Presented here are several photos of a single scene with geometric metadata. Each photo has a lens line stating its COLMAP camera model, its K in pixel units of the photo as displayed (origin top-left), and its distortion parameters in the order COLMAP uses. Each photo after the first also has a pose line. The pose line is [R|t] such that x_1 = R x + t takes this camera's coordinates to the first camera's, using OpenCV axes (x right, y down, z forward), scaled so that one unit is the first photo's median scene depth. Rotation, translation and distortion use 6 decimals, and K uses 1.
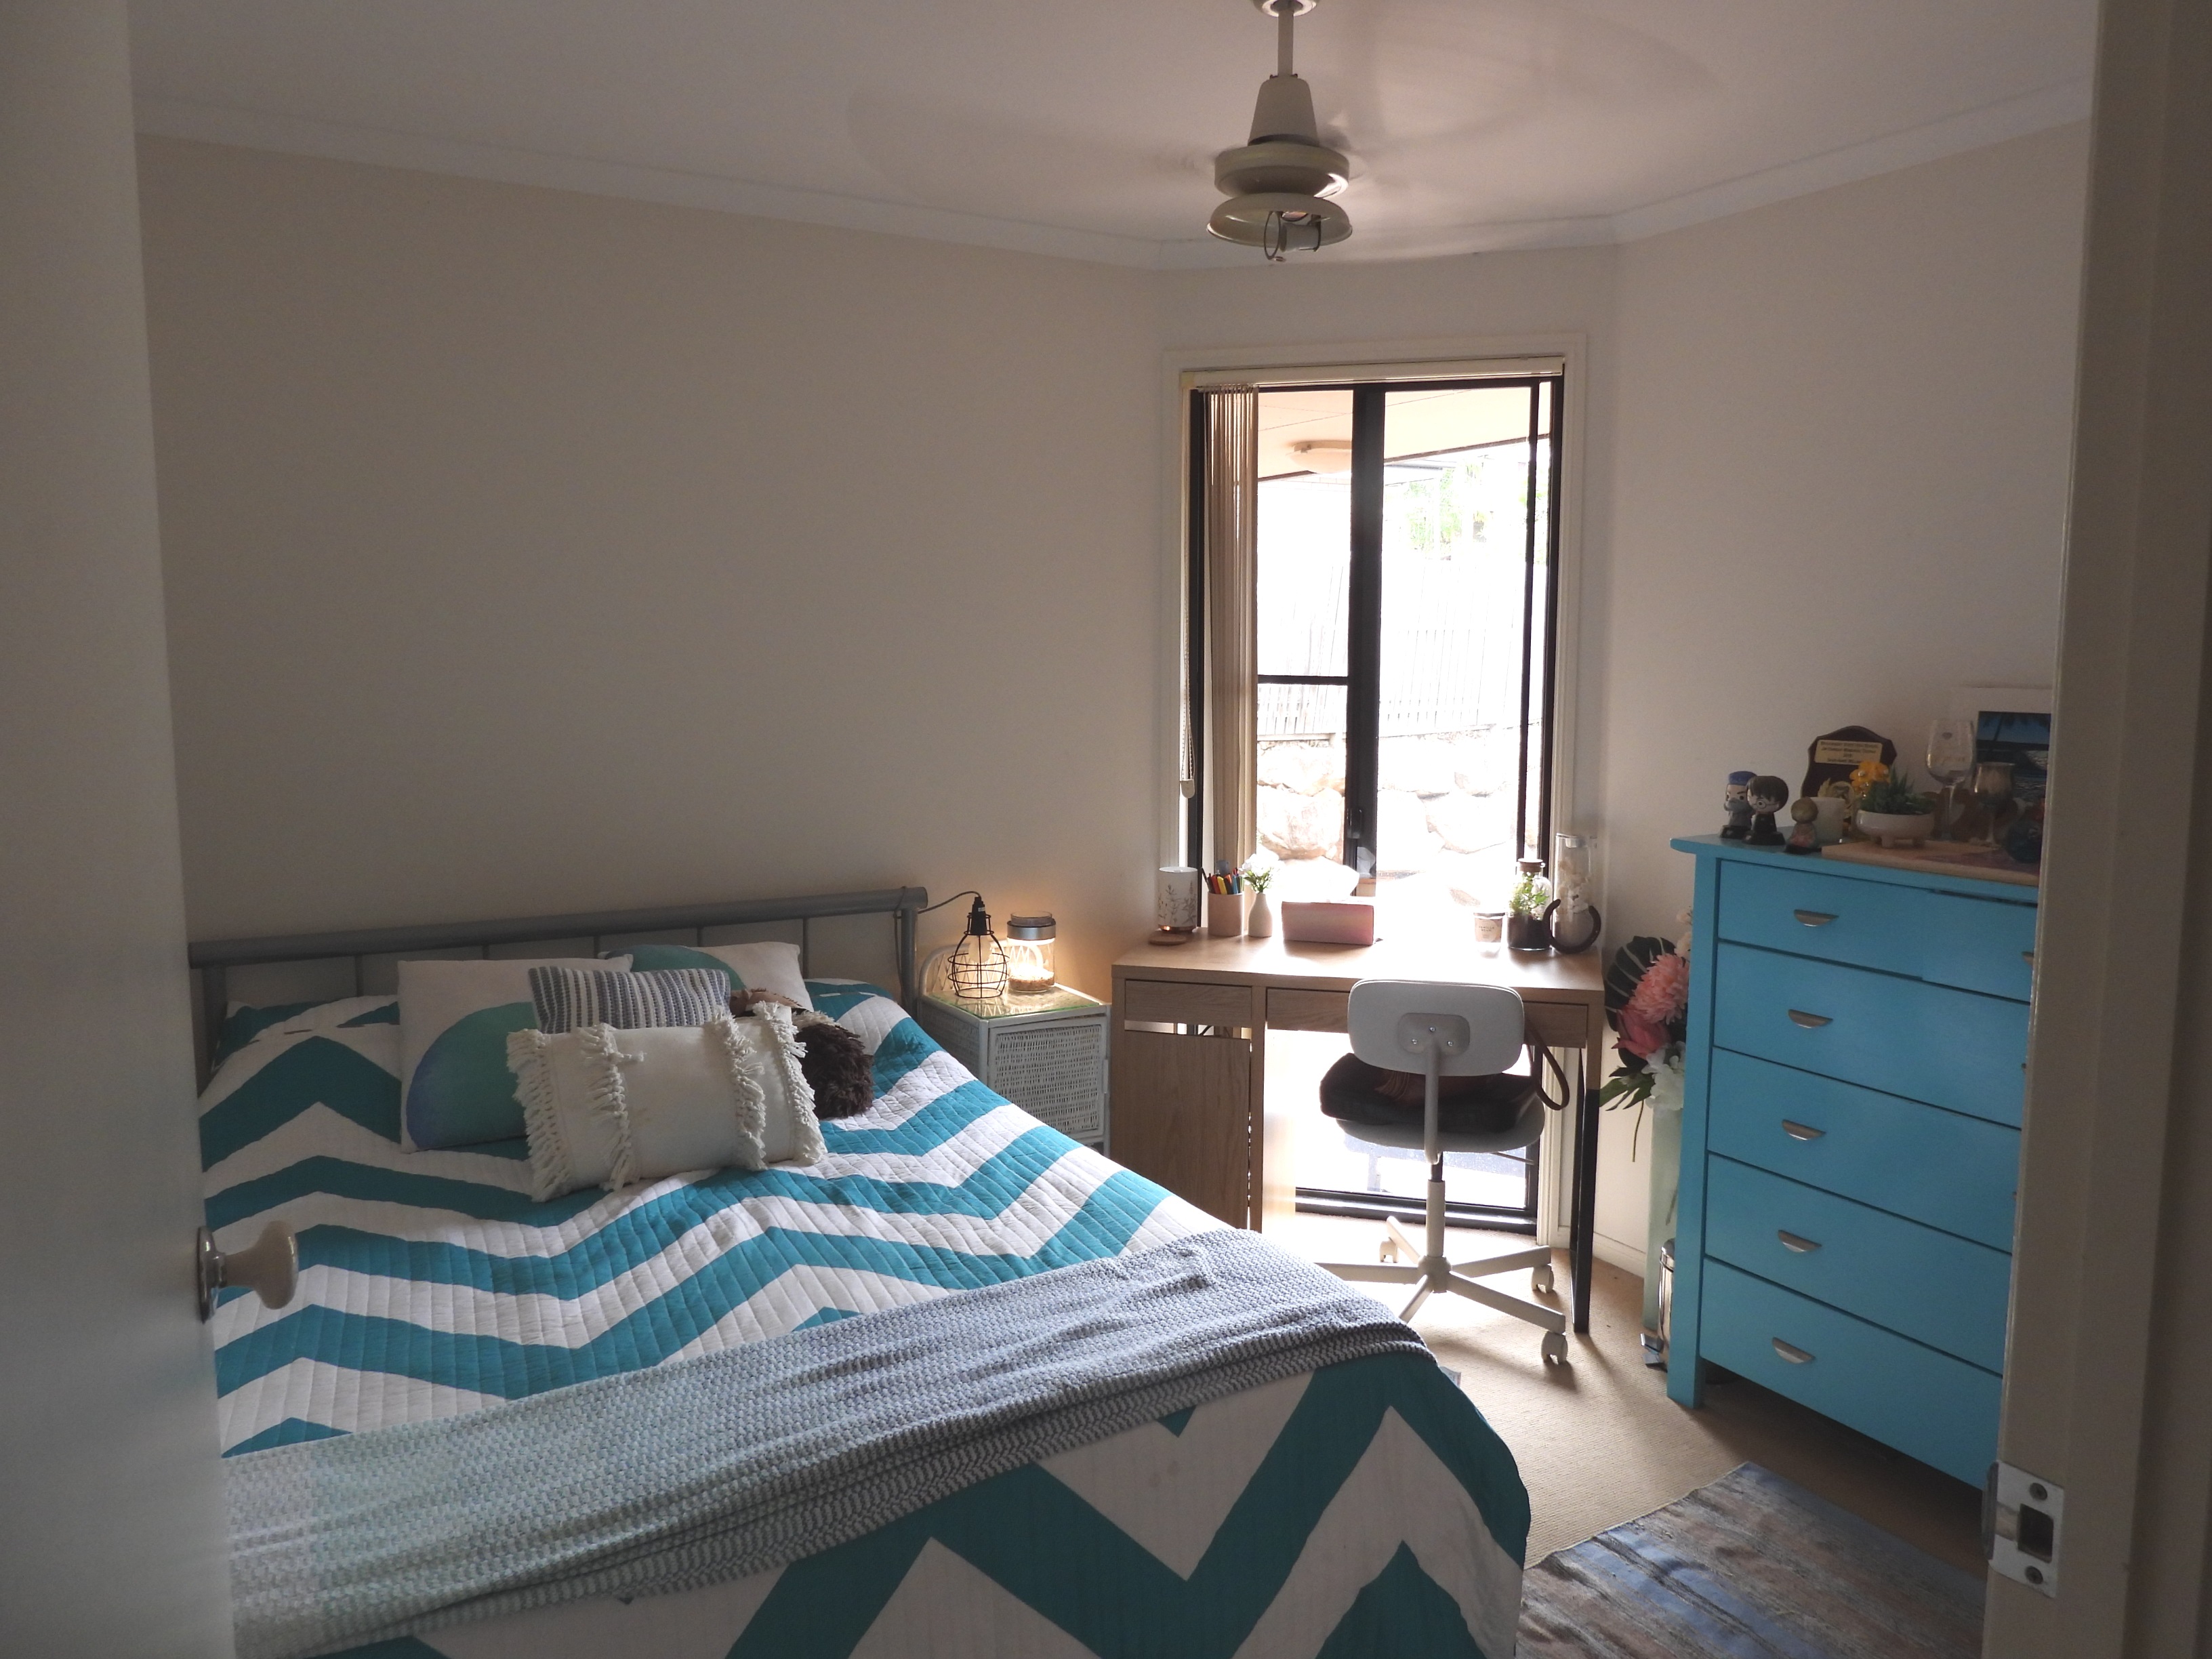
lens RADIAL K [[1572.6, 0, 1104.0], [0, 1572.6, 825.7], [0, 0, 1]] dist [-0.012998, 0.001916]
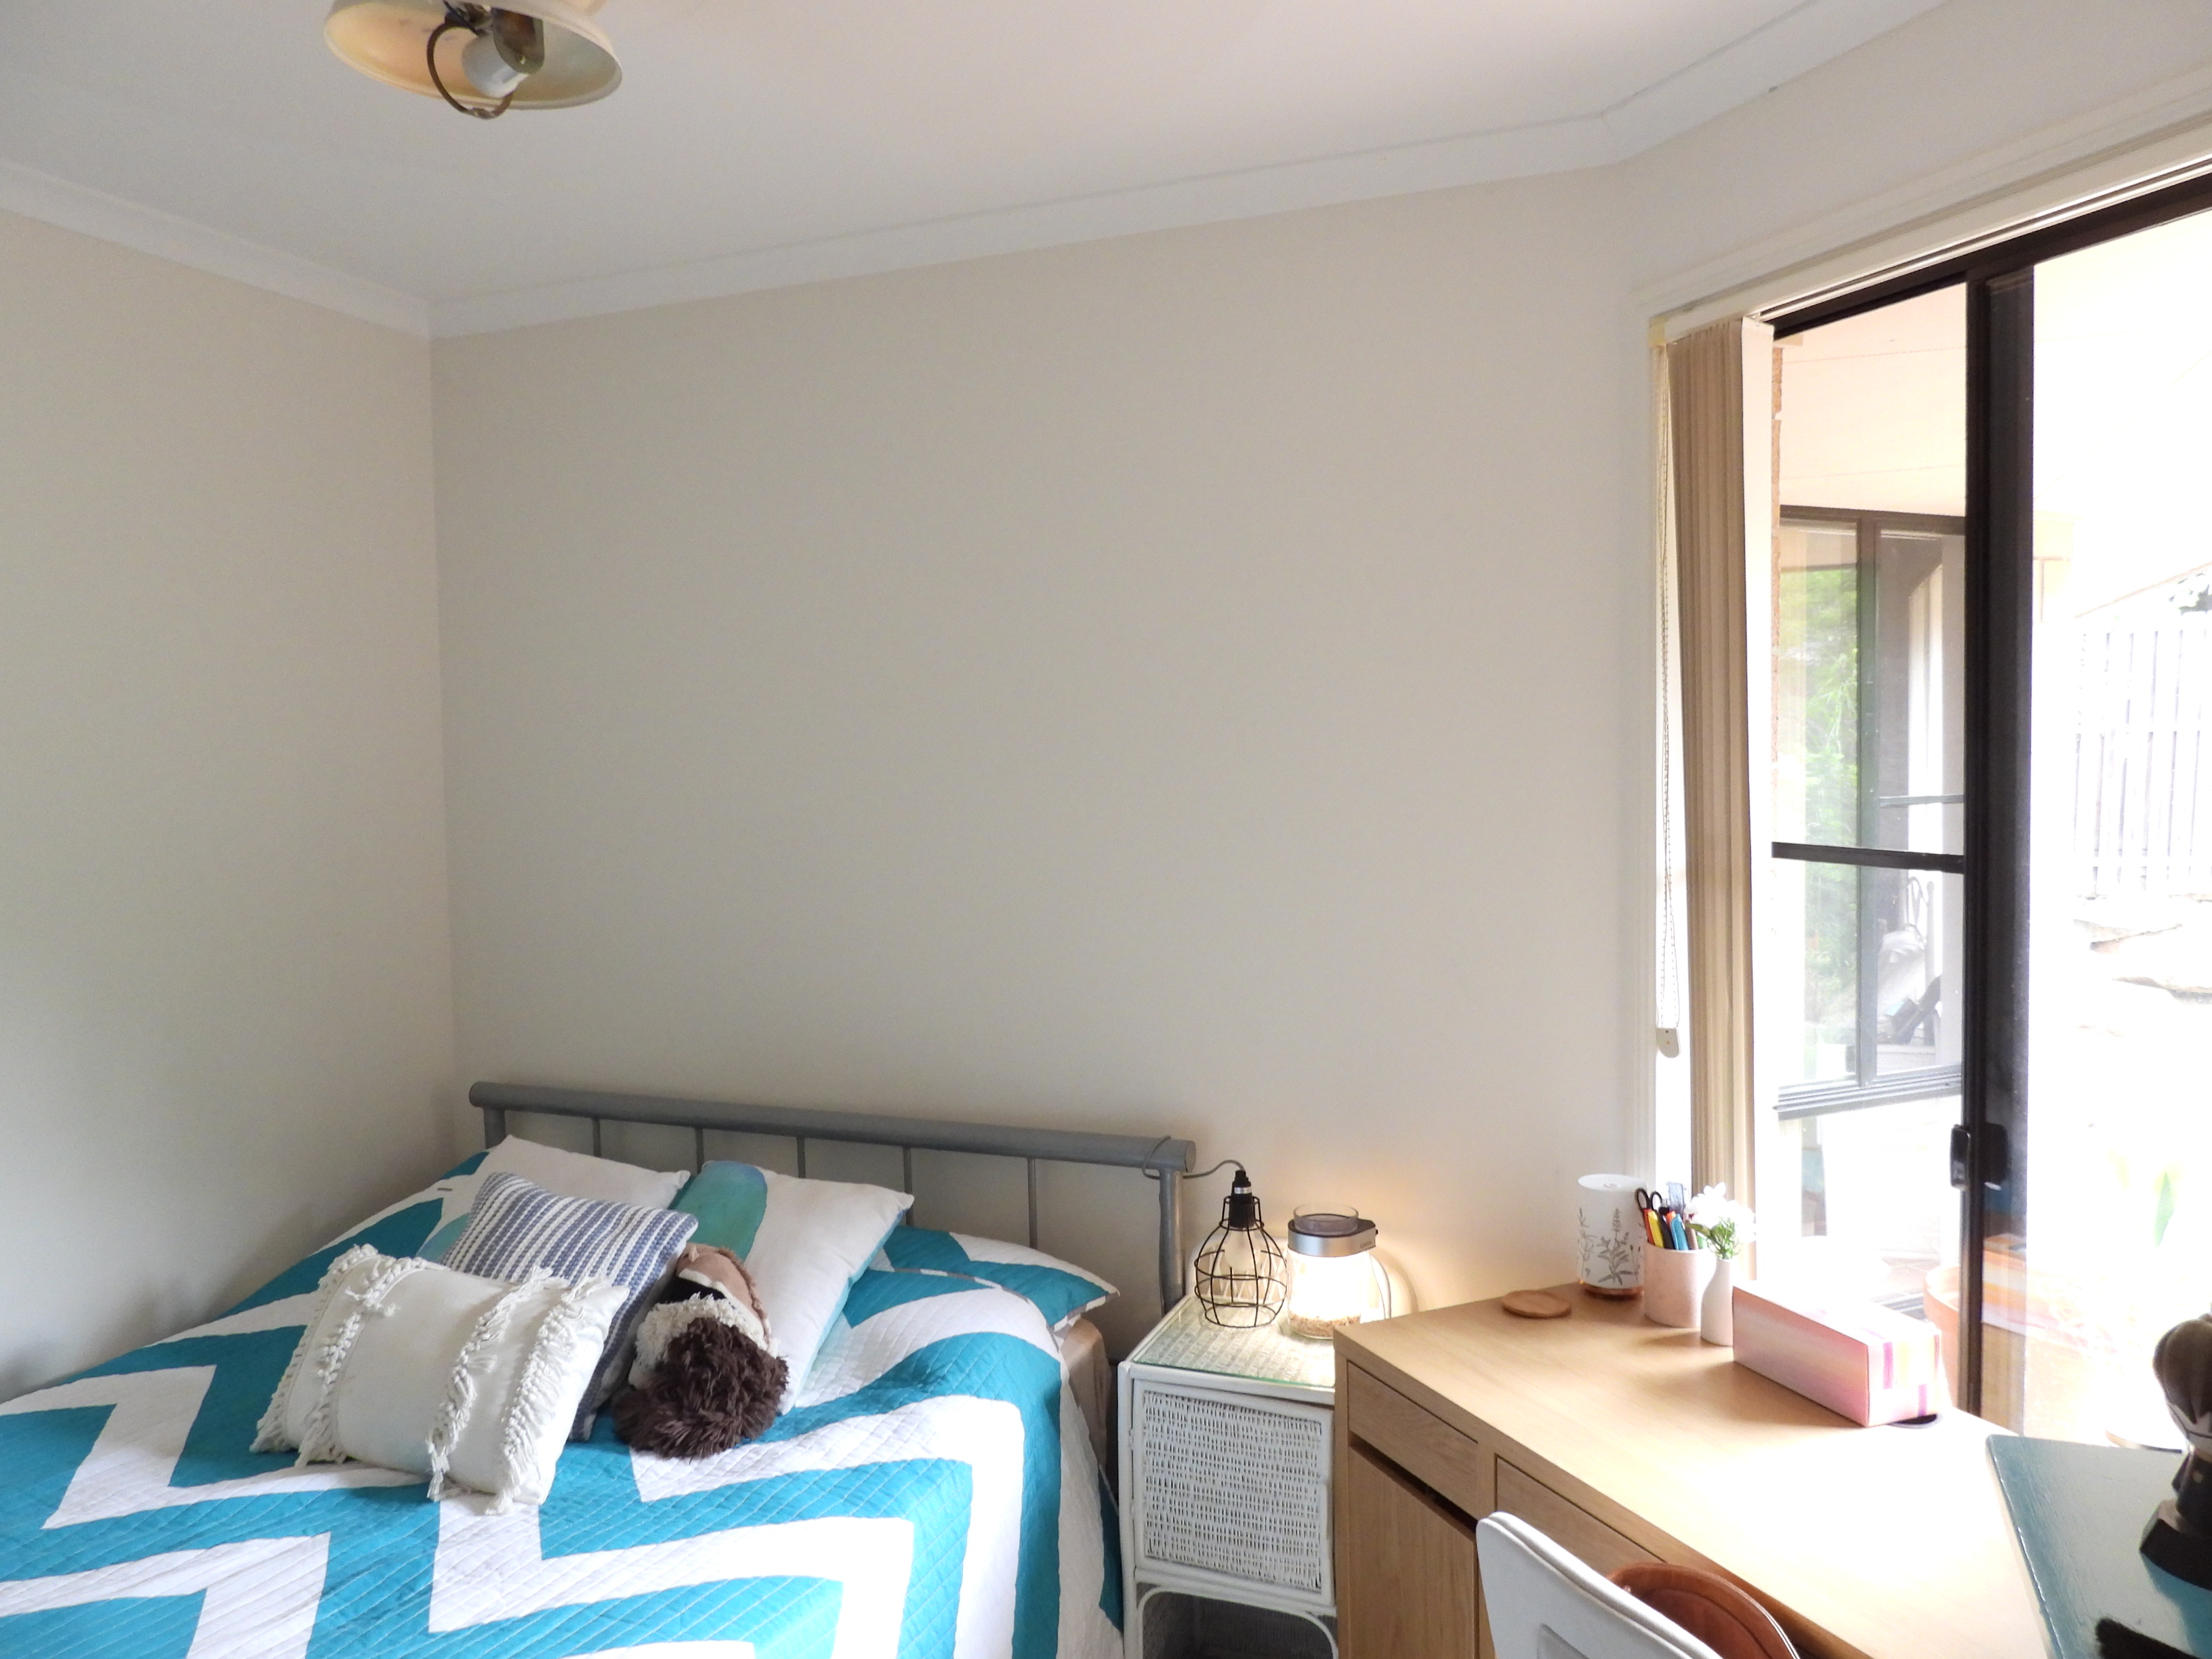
lens RADIAL K [[1572.6, 0, 1104.7], [0, 1572.6, 833.4], [0, 0, 1]] dist [-0.012998, 0.001916]
pose [[0.613627, 0.021588, -0.789301, 0.420216], [-0.068654, 0.997299, -0.026096, -0.078741], [0.786606, 0.070202, 0.613452, 0.546919]]
